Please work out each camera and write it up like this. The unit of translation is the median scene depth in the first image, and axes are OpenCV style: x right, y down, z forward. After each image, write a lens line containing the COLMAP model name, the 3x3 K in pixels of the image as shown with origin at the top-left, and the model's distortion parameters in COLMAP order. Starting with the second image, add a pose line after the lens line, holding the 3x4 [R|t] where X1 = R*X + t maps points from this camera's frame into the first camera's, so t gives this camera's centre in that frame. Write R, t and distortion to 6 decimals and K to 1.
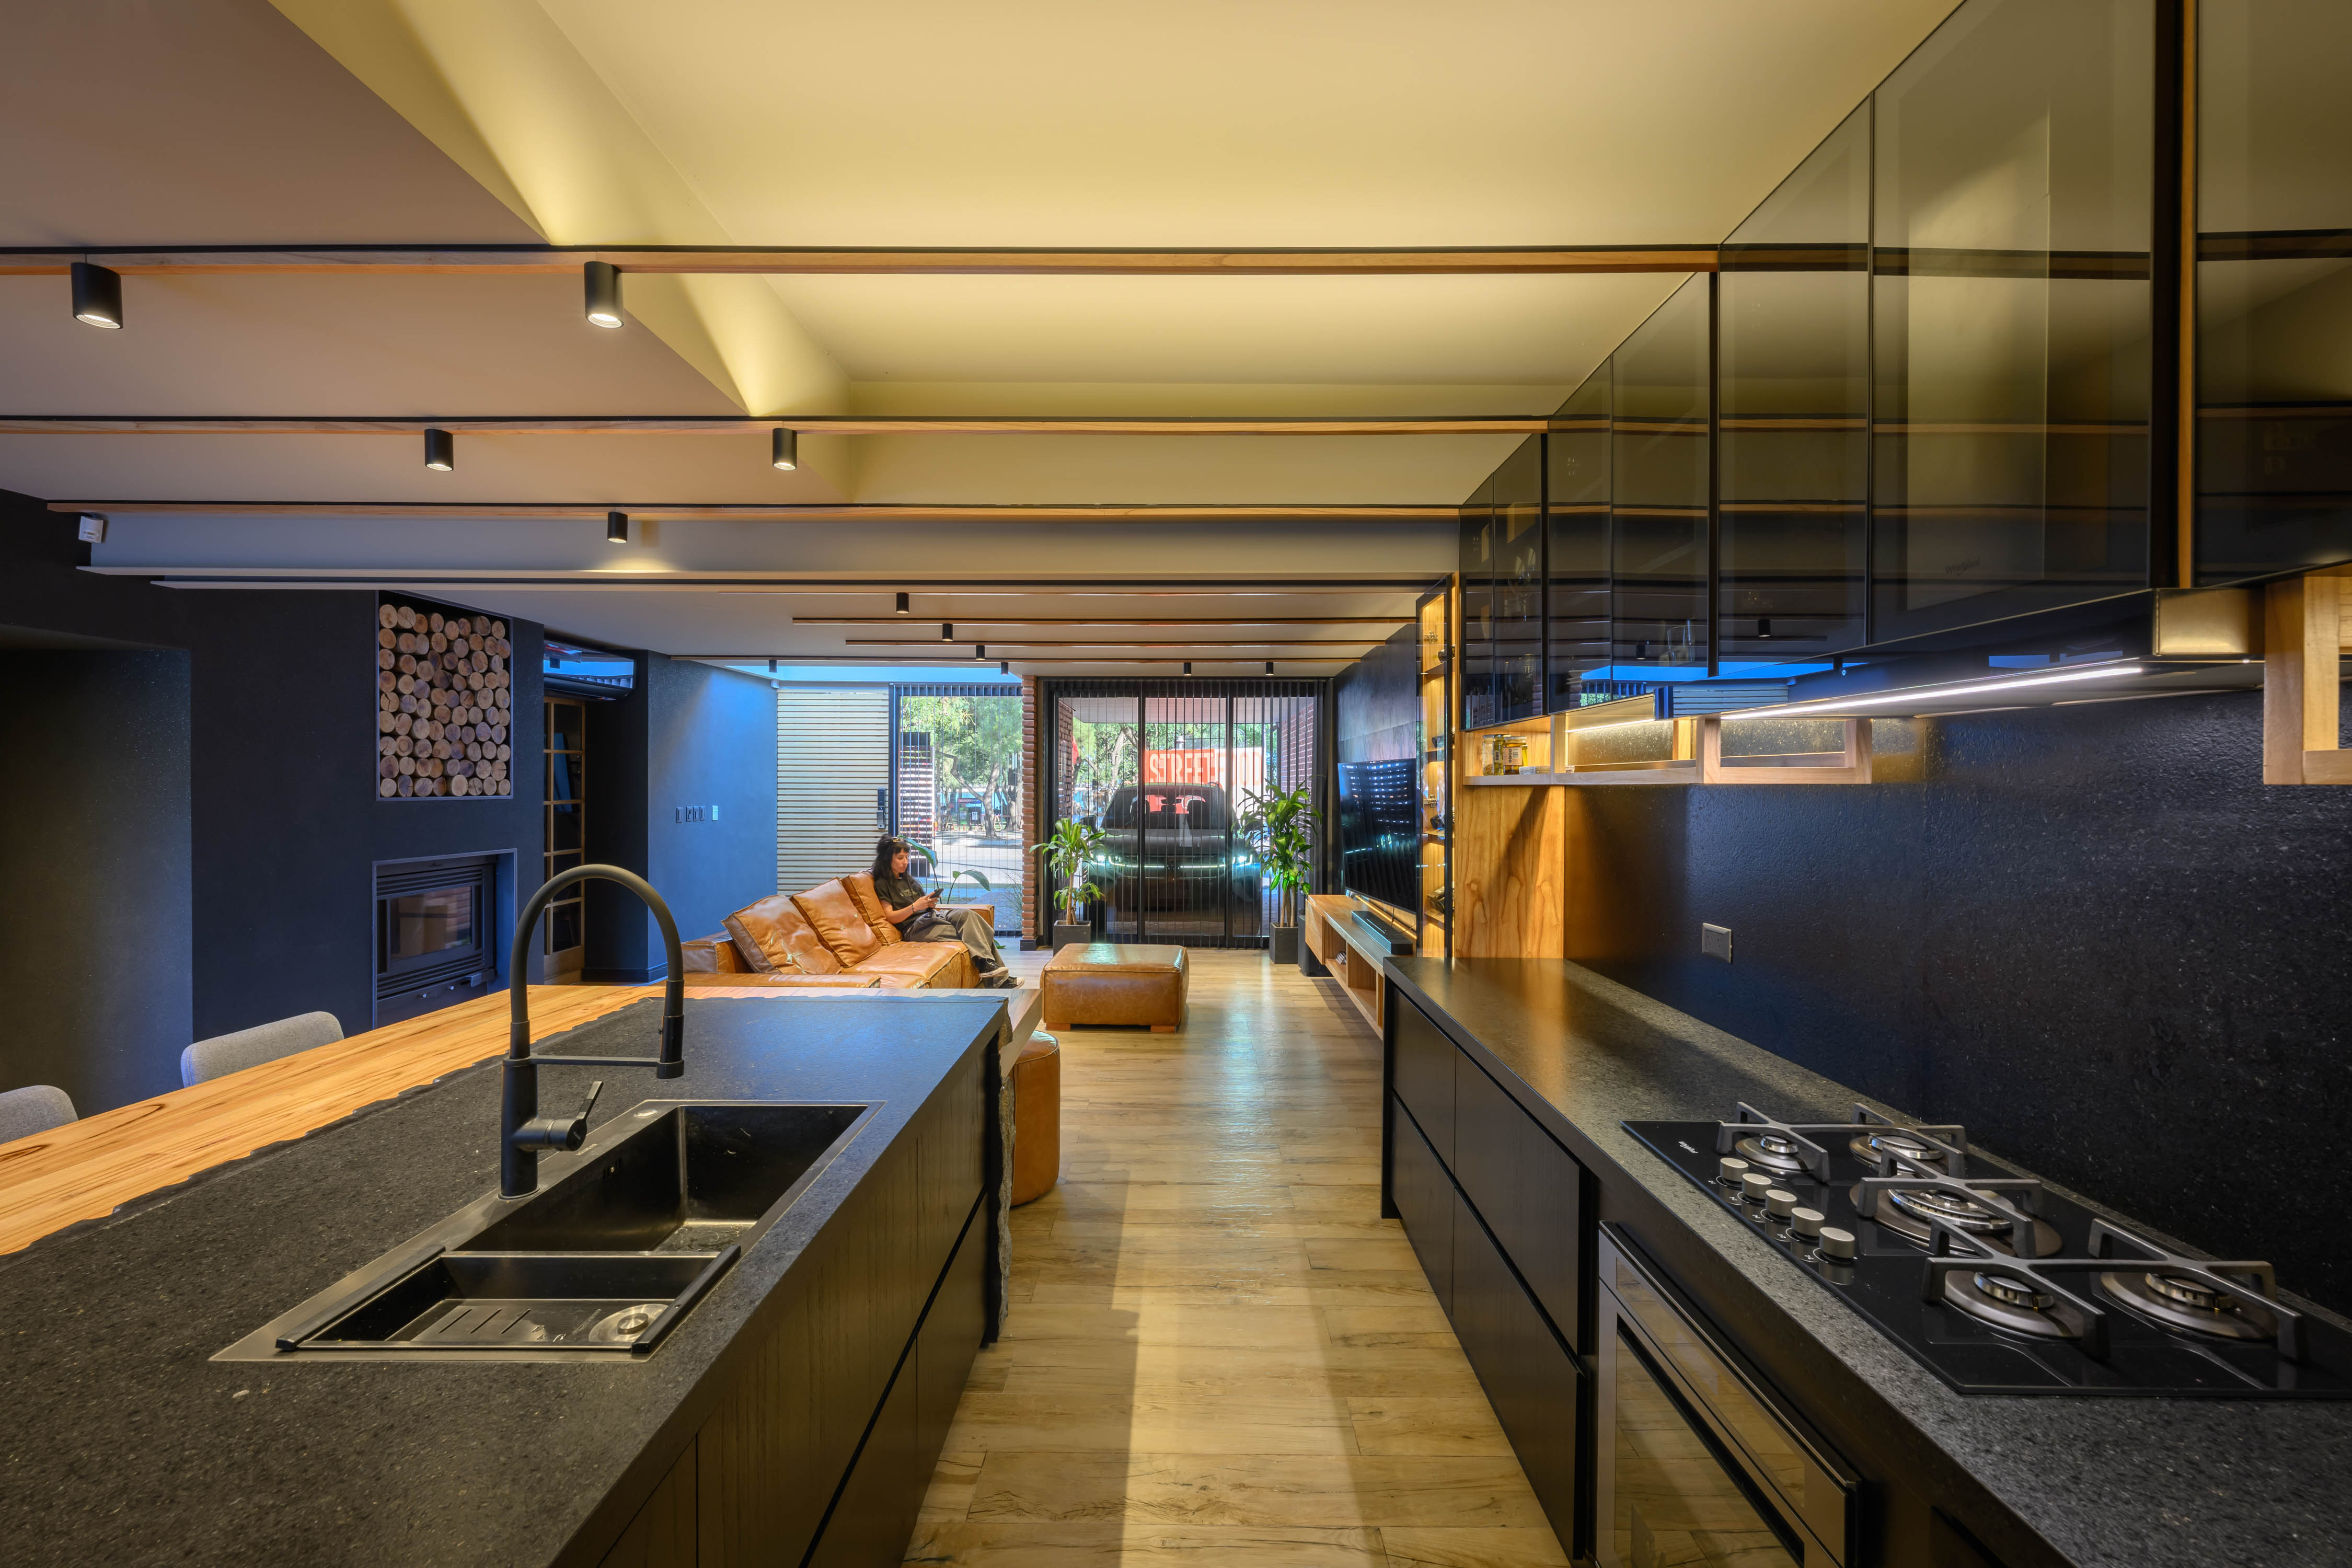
lens RADIAL K [[943.7, 0, 1176.2], [0, 943.7, 782.7], [0, 0, 1]] dist [0.002370, 0.000255]
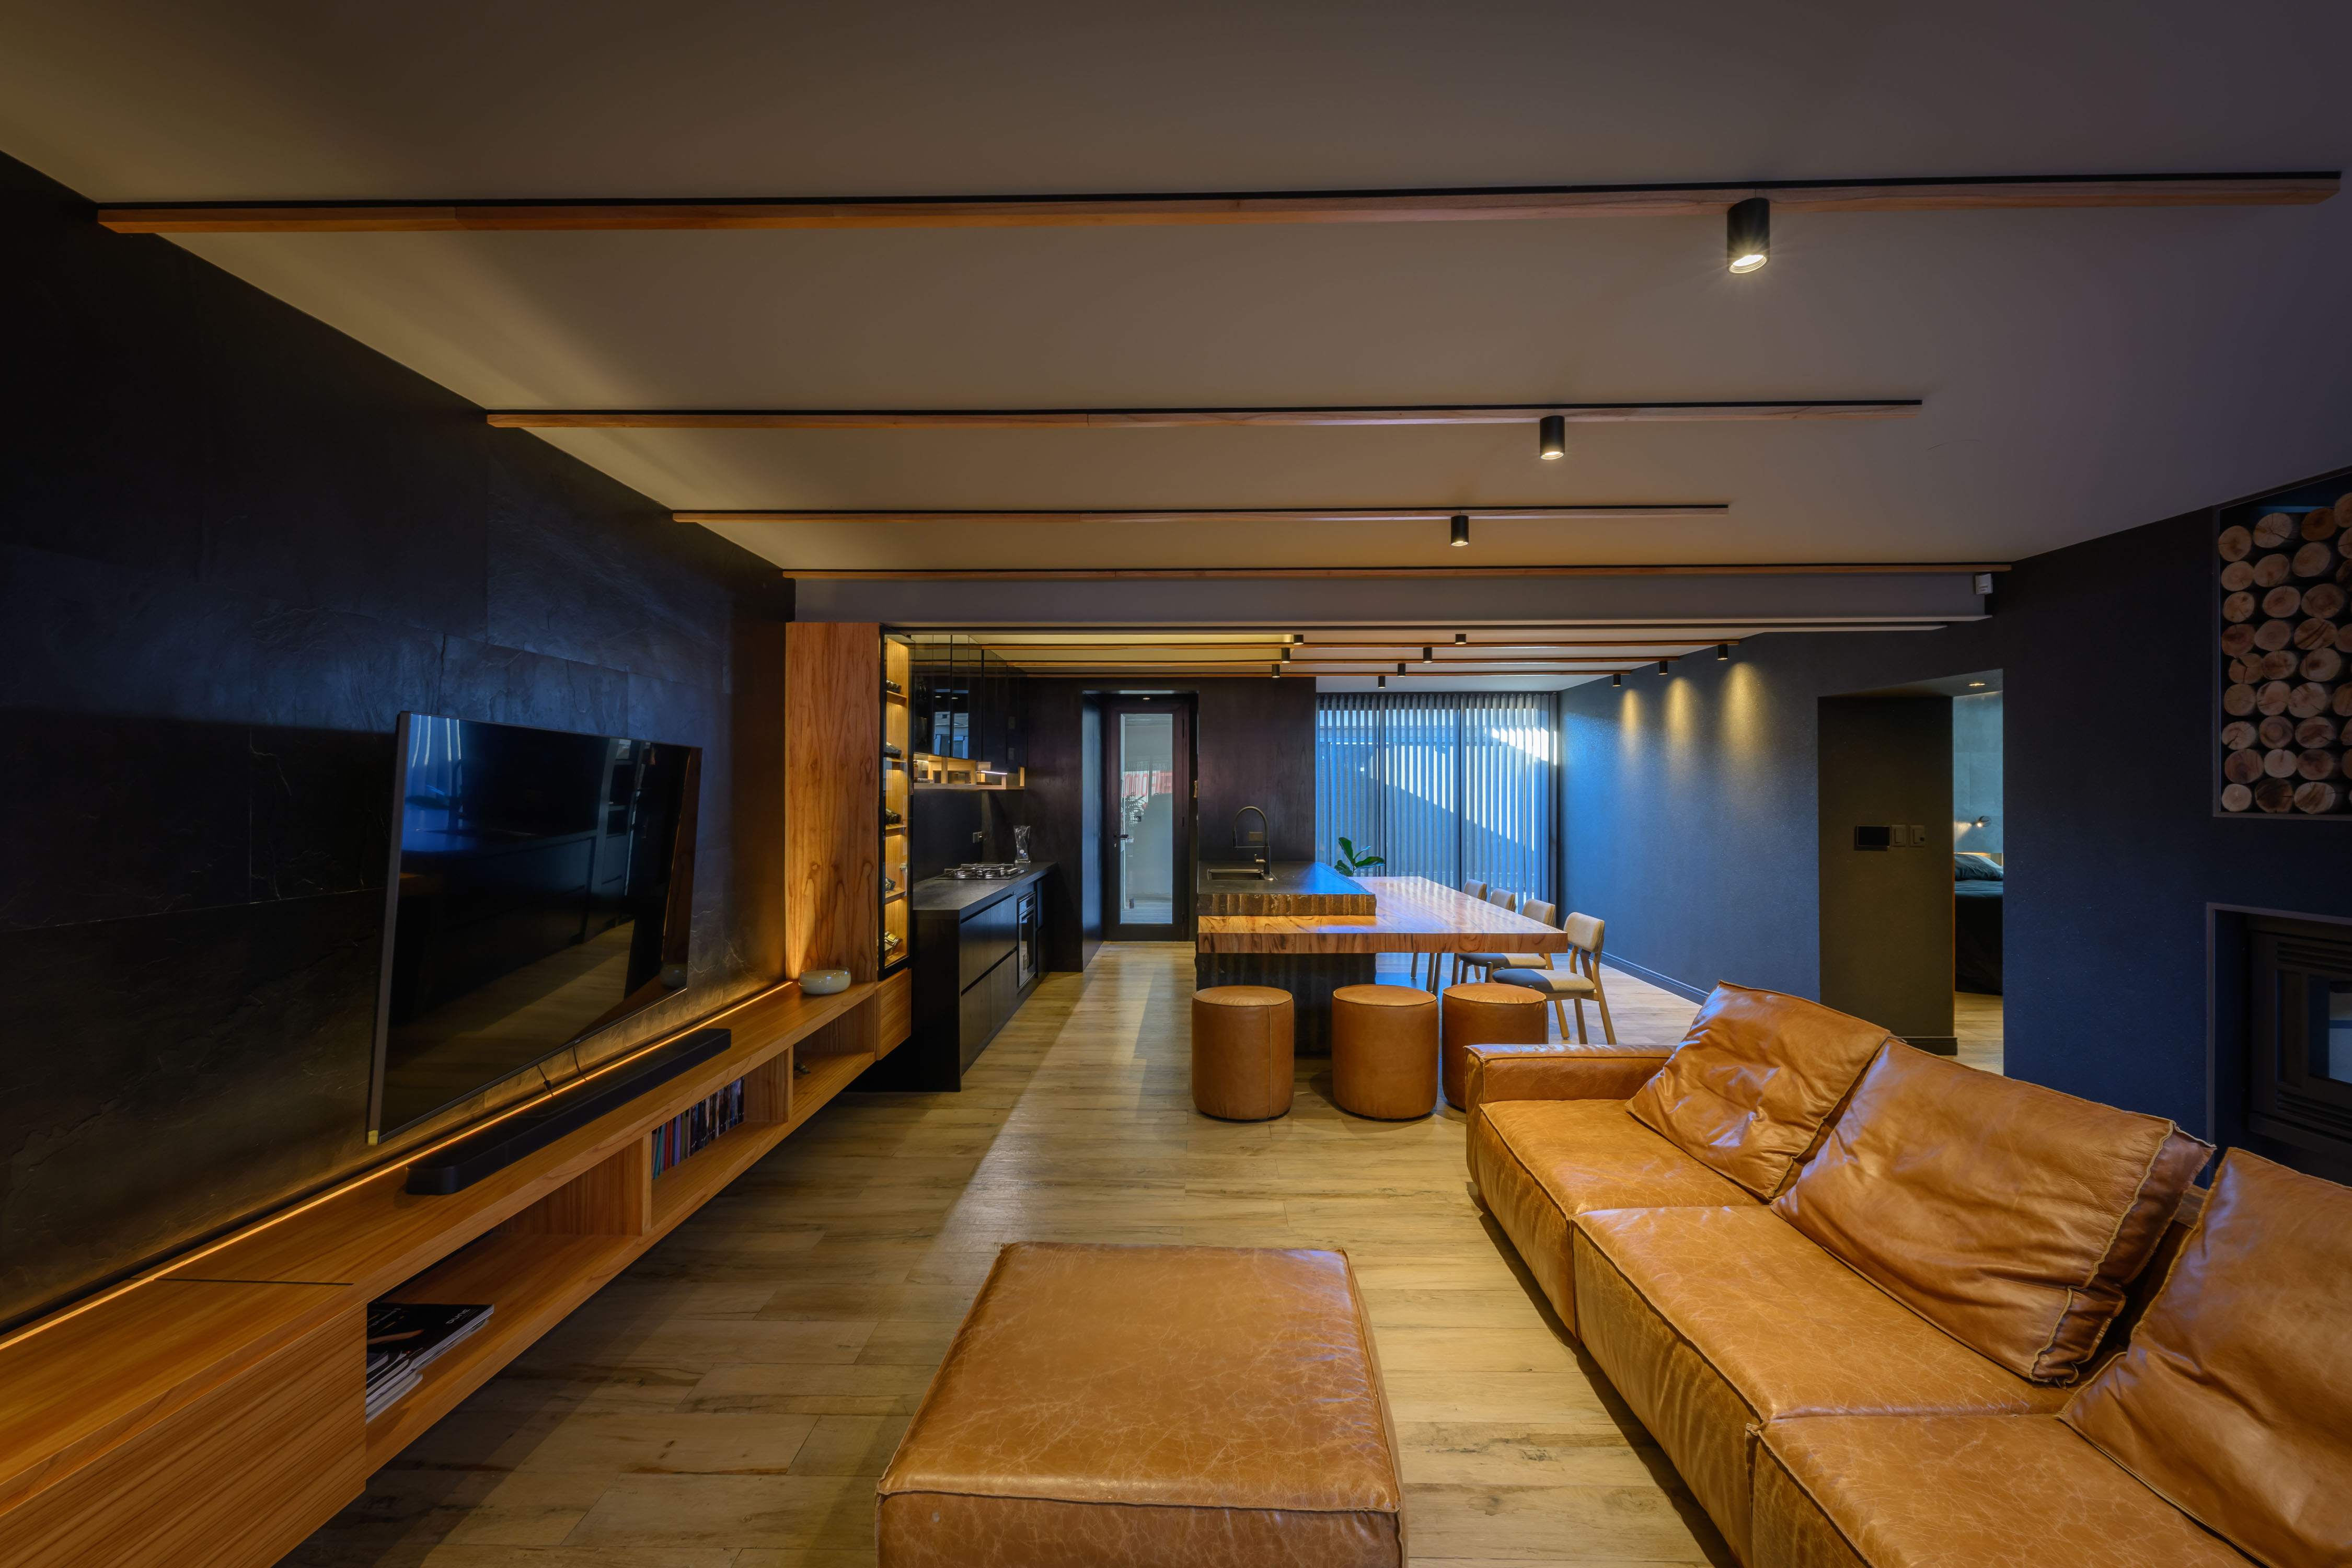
lens RADIAL K [[943.7, 0, 1182.0], [0, 943.7, 793.3], [0, 0, 1]] dist [0.002370, 0.000255]
pose [[-0.999882, -0.005475, 0.014329, -0.065146], [-0.005443, 0.999983, 0.002281, 0.003377], [-0.014341, 0.002203, -0.999895, 1.175276]]
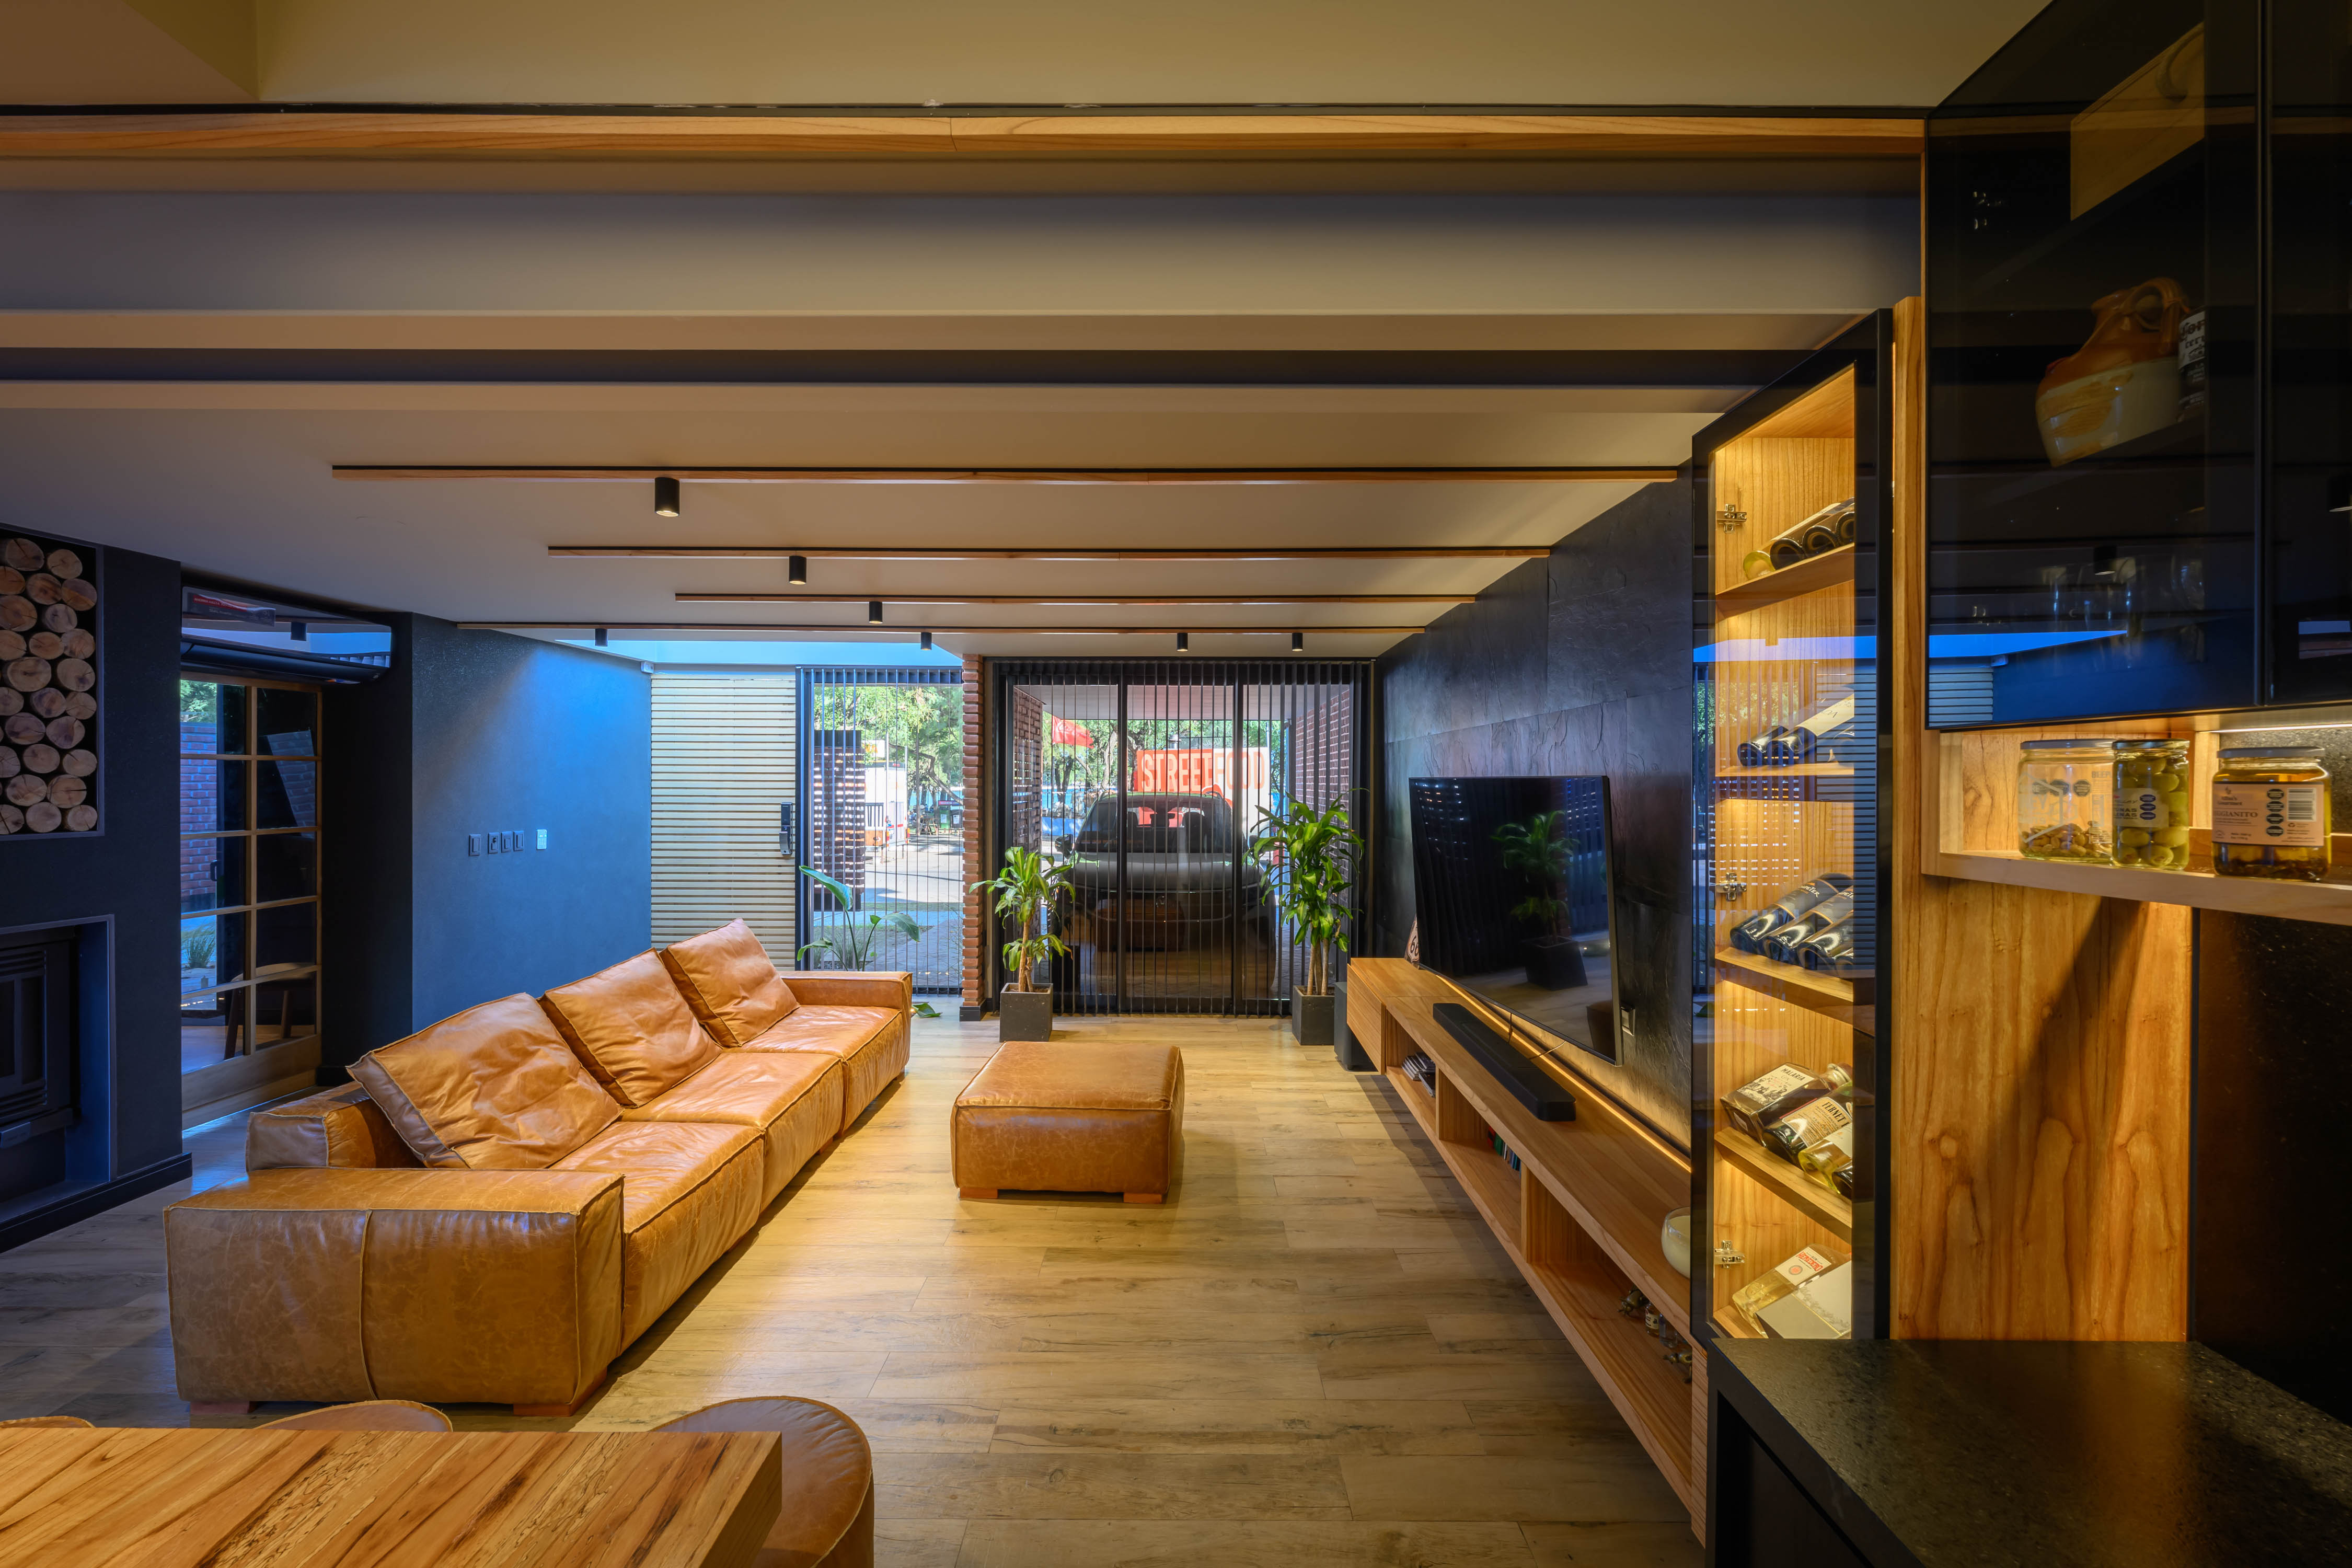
lens RADIAL K [[943.7, 0, 1174.8], [0, 943.7, 781.4], [0, 0, 1]] dist [0.002370, 0.000255]
pose [[0.999996, 0.000363, 0.002682, 0.004543], [-0.000364, 1.000000, 0.000235, -0.015836], [-0.002682, -0.000236, 0.999996, 0.298989]]
